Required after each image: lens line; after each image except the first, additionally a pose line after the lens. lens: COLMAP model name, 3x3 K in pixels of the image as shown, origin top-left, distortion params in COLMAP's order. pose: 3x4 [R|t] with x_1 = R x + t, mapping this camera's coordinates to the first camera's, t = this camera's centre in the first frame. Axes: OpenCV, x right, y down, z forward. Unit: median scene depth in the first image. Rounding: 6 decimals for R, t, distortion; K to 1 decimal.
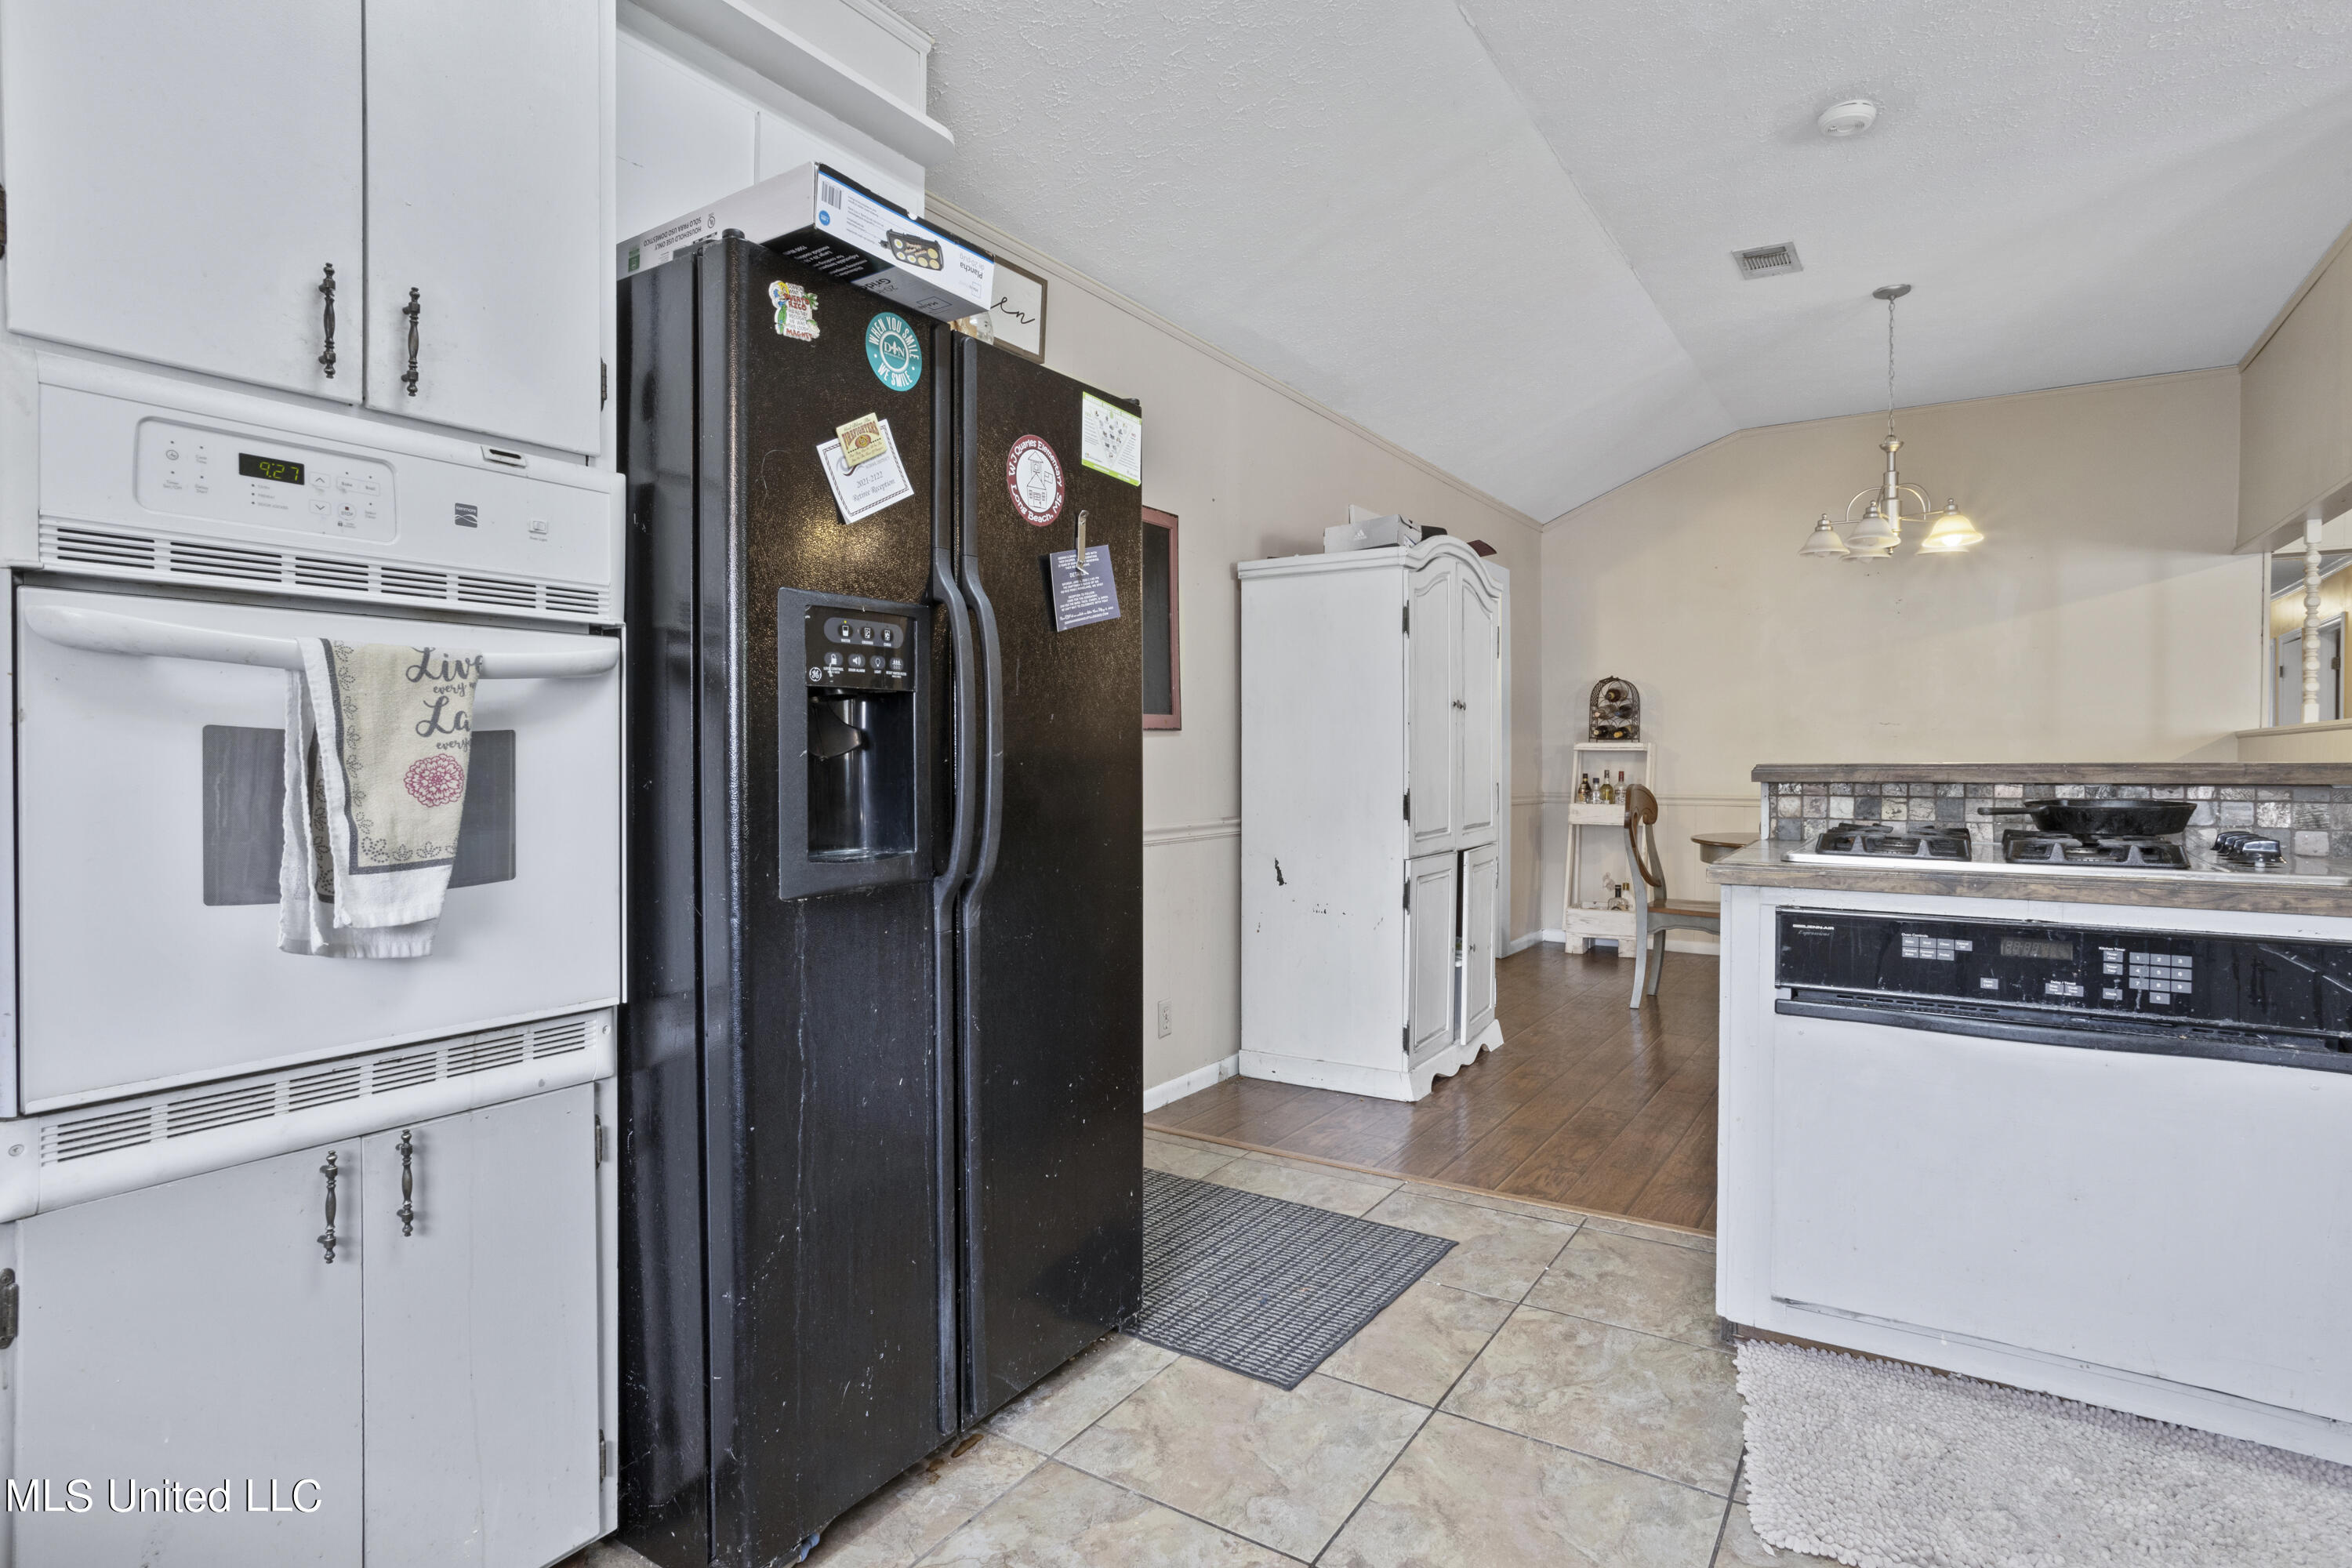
lens RADIAL K [[1211.9, 0, 1181.7], [0, 1211.9, 759.2], [0, 0, 1]] dist [-0.015118, 0.001340]
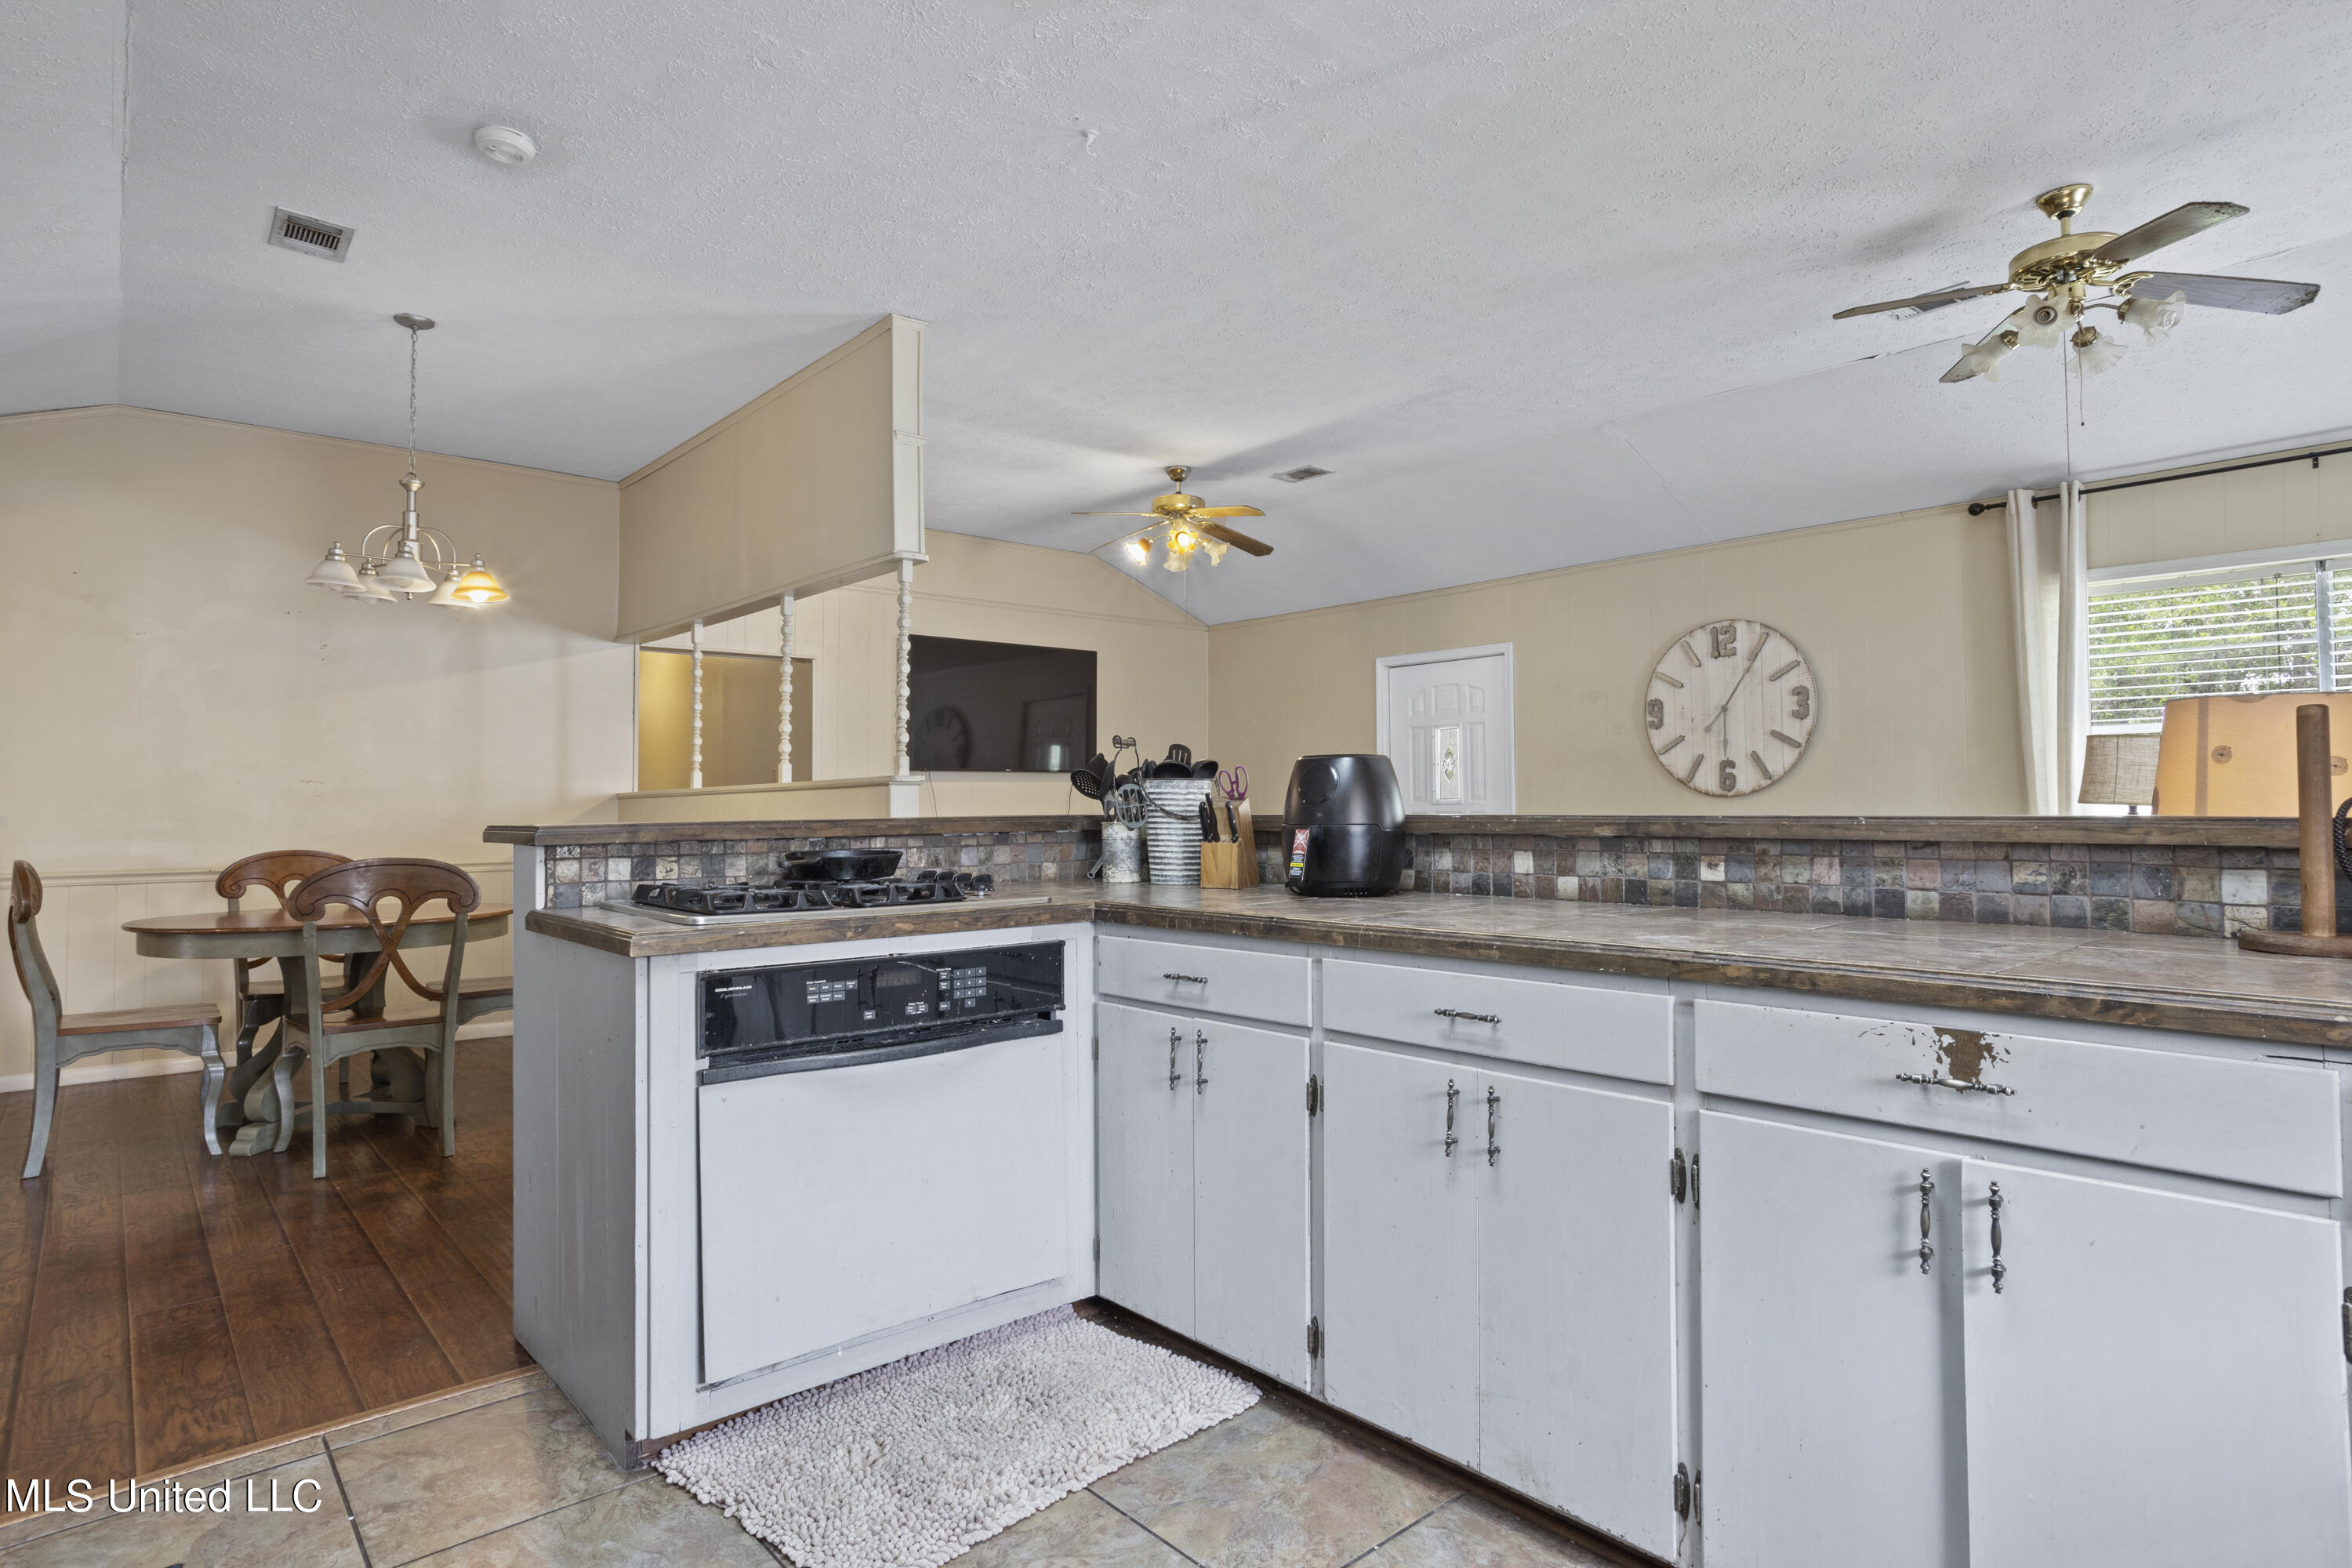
lens RADIAL K [[1257.9, 0, 1172.7], [0, 1257.9, 767.2], [0, 0, 1]] dist [-0.033157, 0.024915]
pose [[0.272647, 0.030185, 0.961640, -0.390193], [0.011275, 0.999339, -0.034565, -0.002633], [-0.962048, 0.020266, 0.272127, 0.394657]]
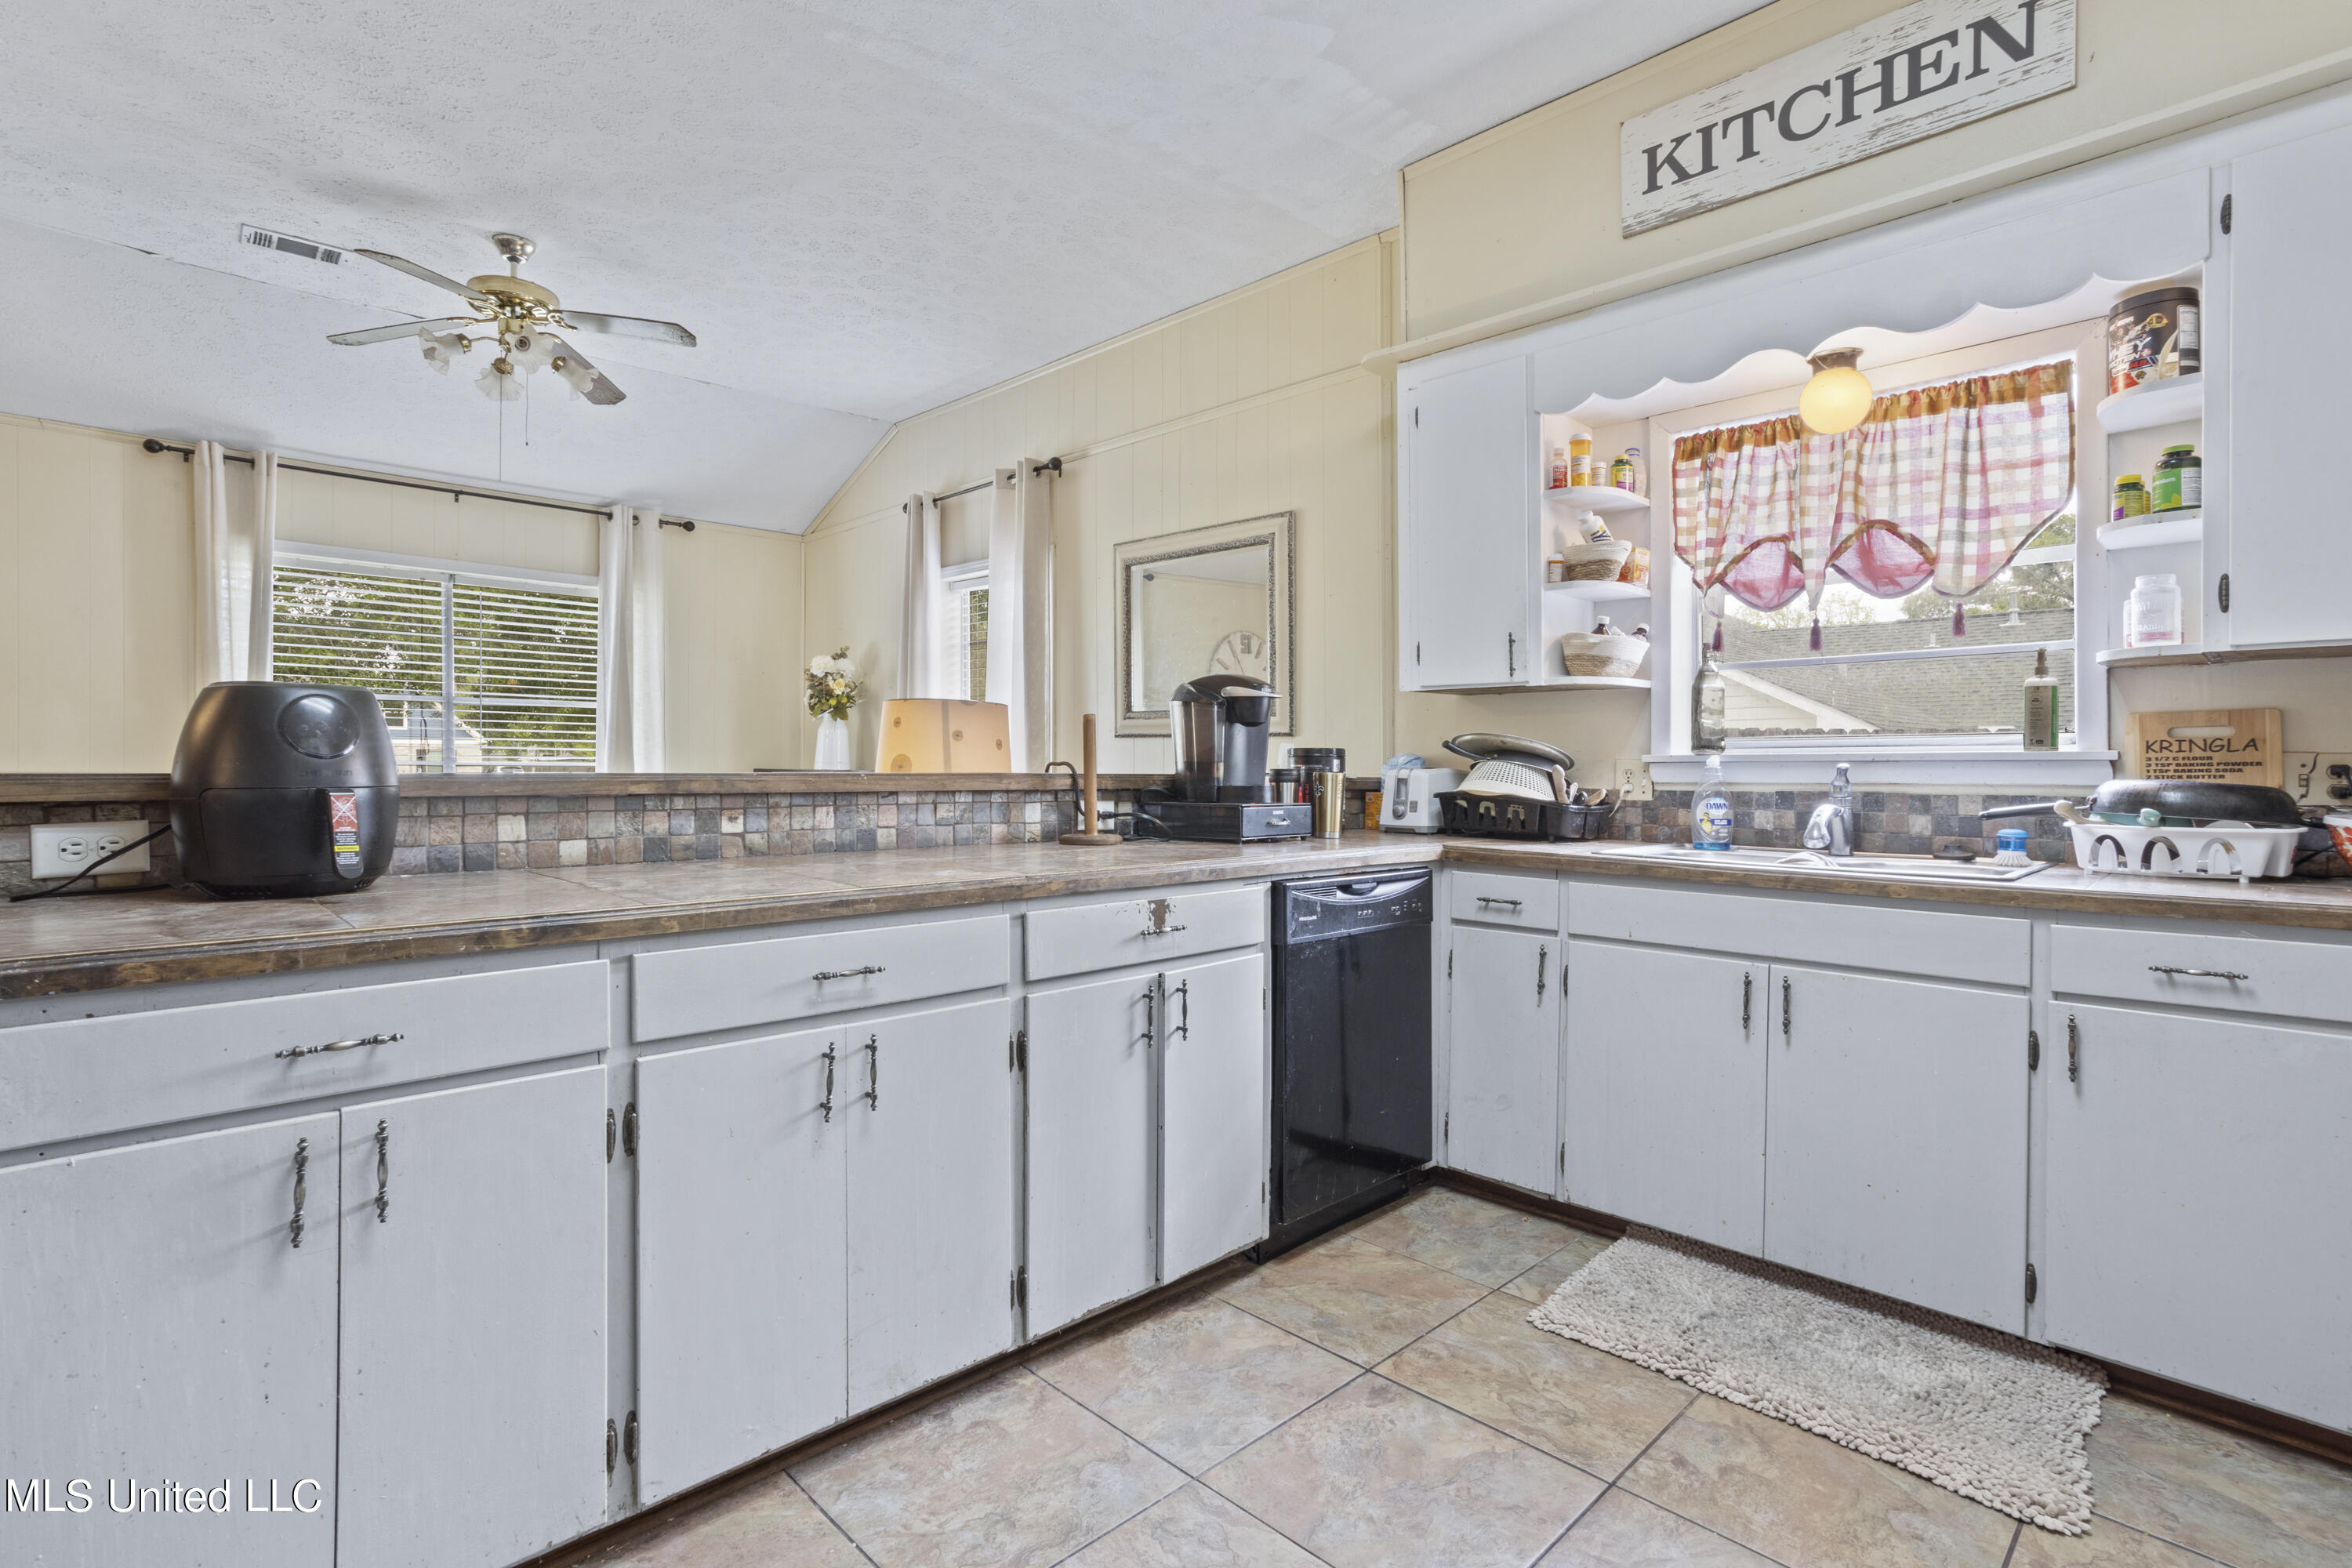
lens RADIAL K [[1146.9, 0, 1157.3], [0, 1146.9, 757.8], [0, 0, 1]] dist [-0.042737, 0.032028]
pose [[-0.975241, -0.002759, 0.221128, 0.188563], [-0.002905, 0.999996, -0.000332, -0.008736], [-0.221126, -0.000966, -0.975245, 1.263593]]
